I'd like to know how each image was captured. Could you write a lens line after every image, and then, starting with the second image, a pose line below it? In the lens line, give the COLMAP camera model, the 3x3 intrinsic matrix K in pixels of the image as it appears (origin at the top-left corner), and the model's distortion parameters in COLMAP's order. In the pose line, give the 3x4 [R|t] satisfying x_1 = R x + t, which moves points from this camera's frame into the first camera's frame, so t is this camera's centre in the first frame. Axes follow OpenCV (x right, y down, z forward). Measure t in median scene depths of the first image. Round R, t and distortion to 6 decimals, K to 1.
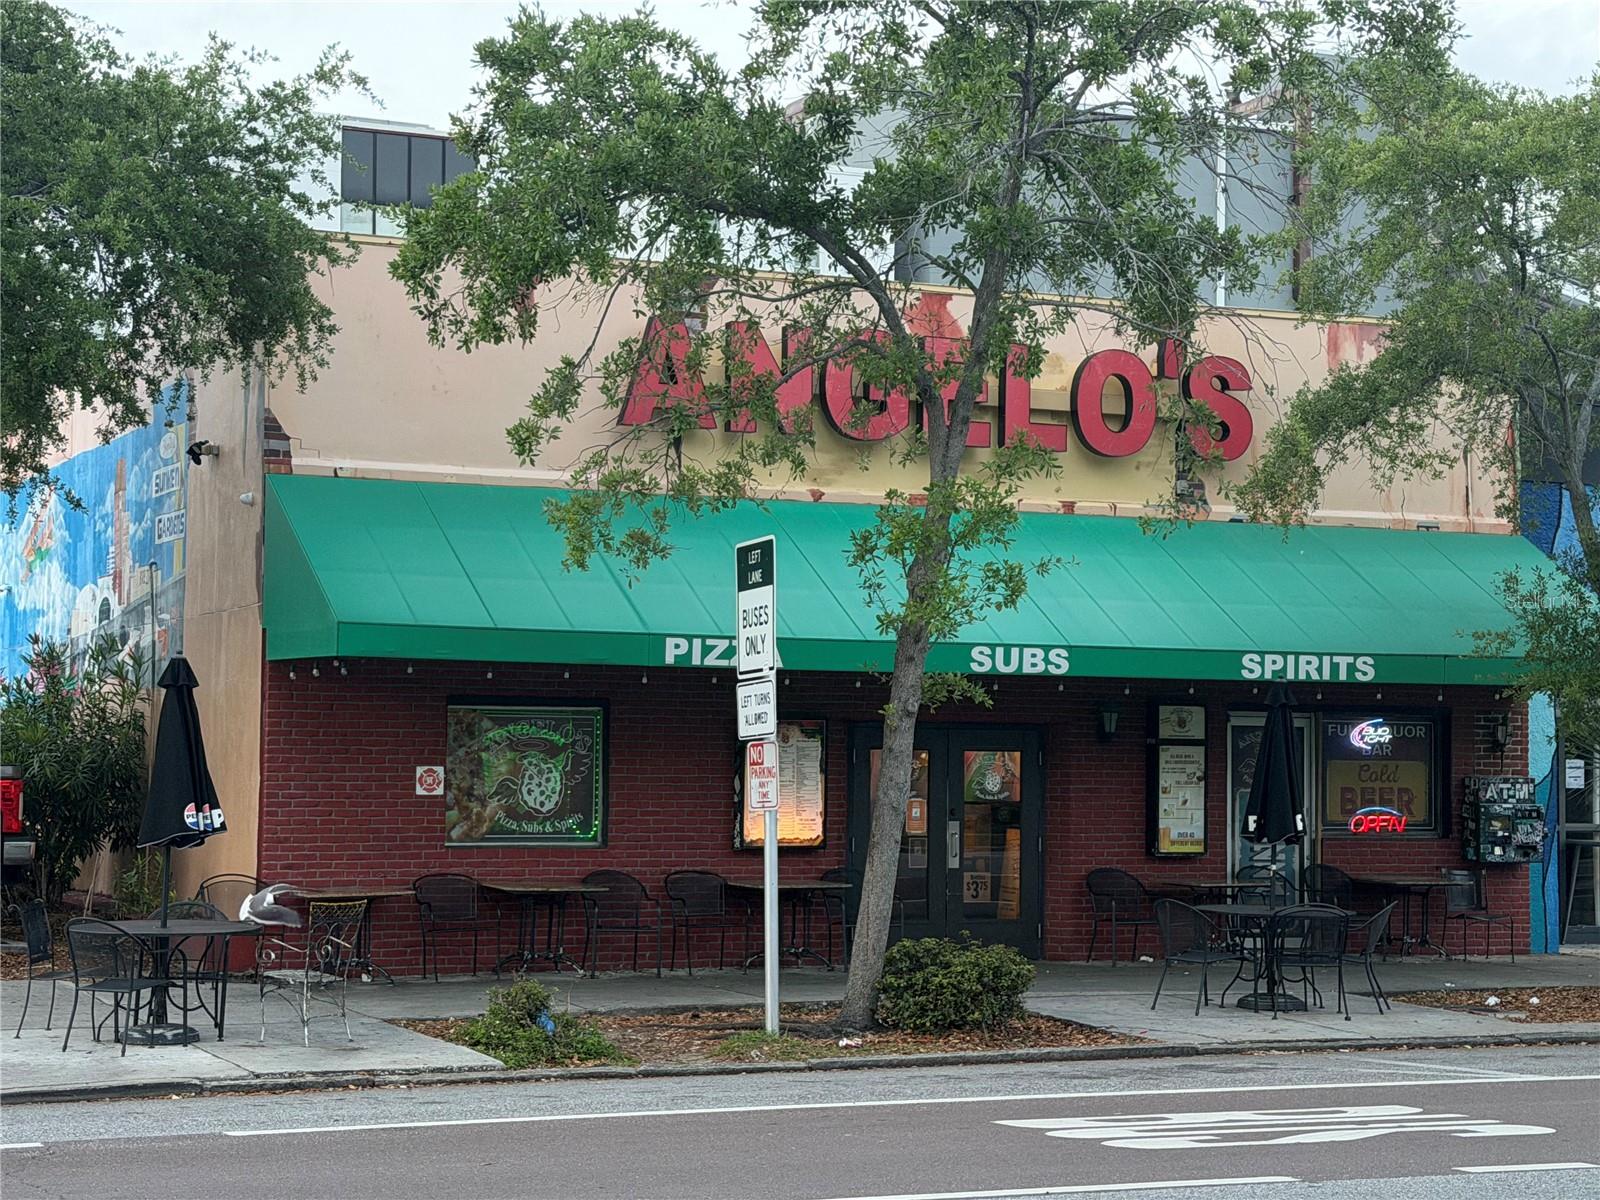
lens RADIAL K [[2956.9, 0, 790.3], [0, 2956.9, 591.3], [0, 0, 1]] dist [0.156726, 0.000000]
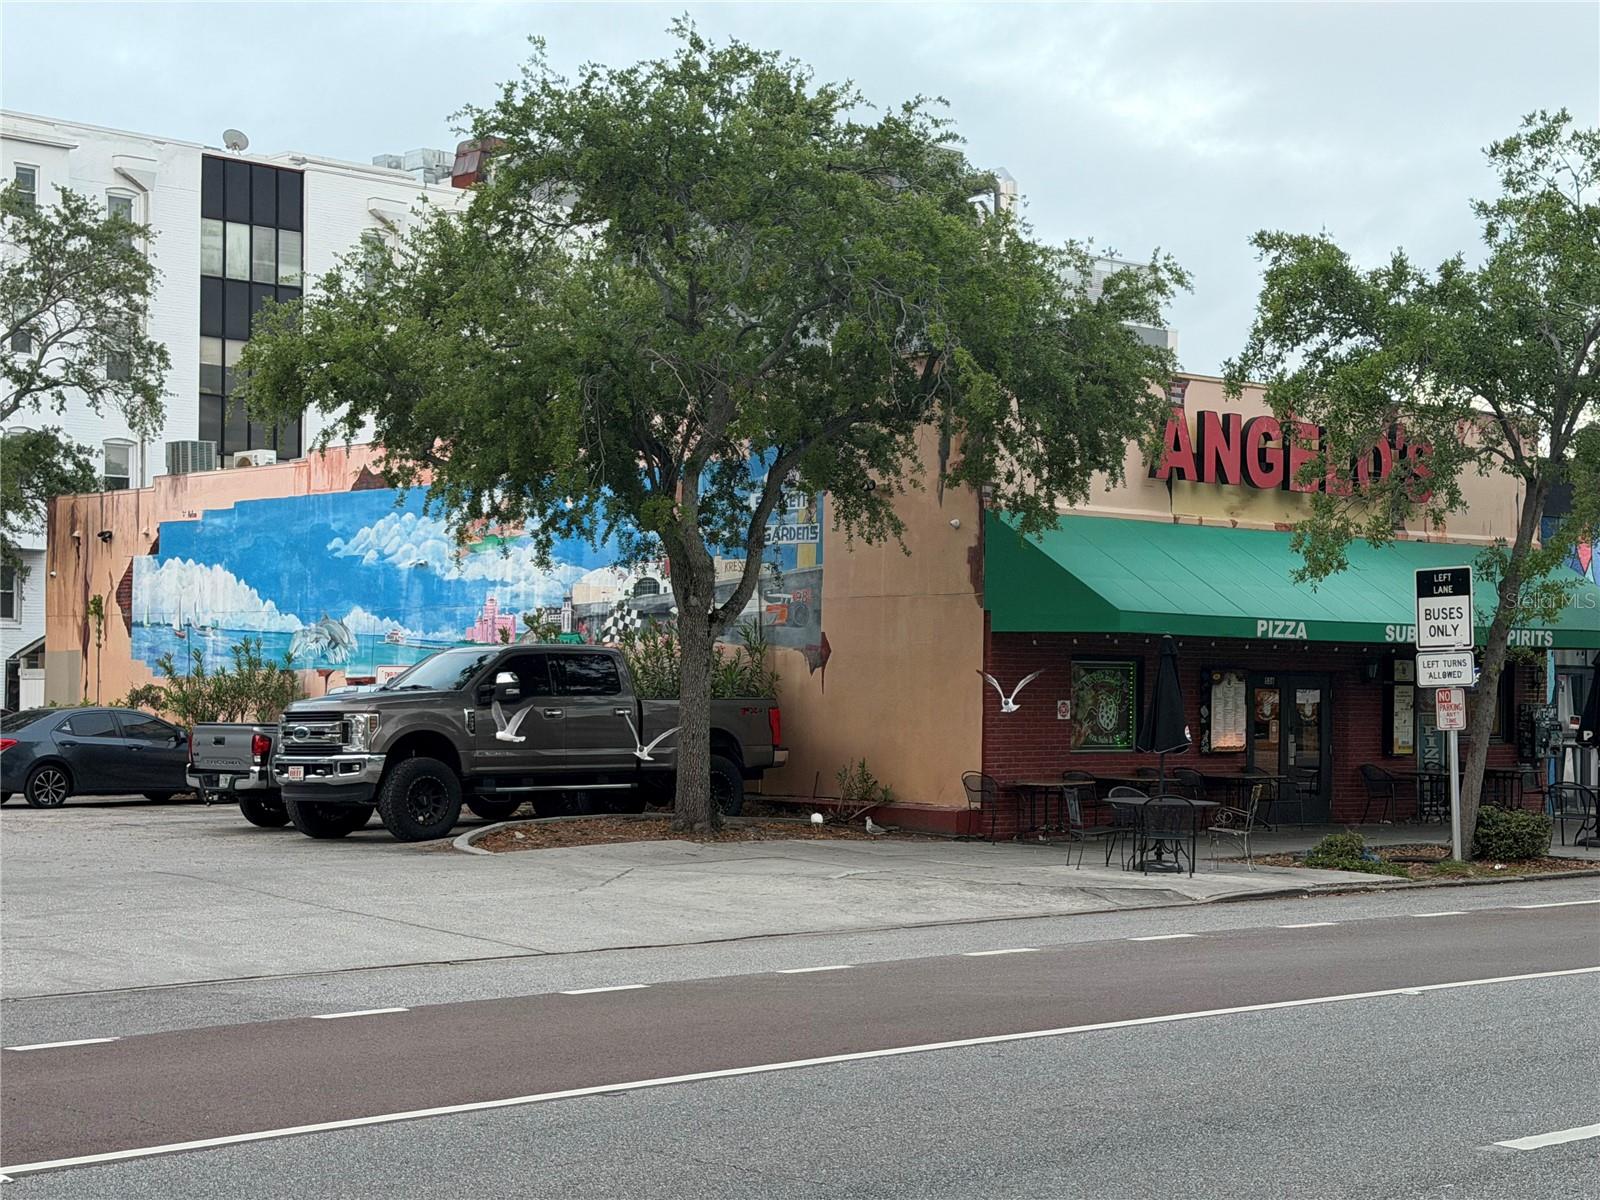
lens RADIAL K [[2645.2, 0, 802.2], [0, 2645.2, 602.7], [0, 0, 1]] dist [0.121845, 0.000000]
pose [[0.947057, 0.010121, 0.320905, -0.662261], [-0.019630, 0.999458, 0.026411, -0.023973], [-0.320464, -0.031312, 0.946743, -0.239999]]
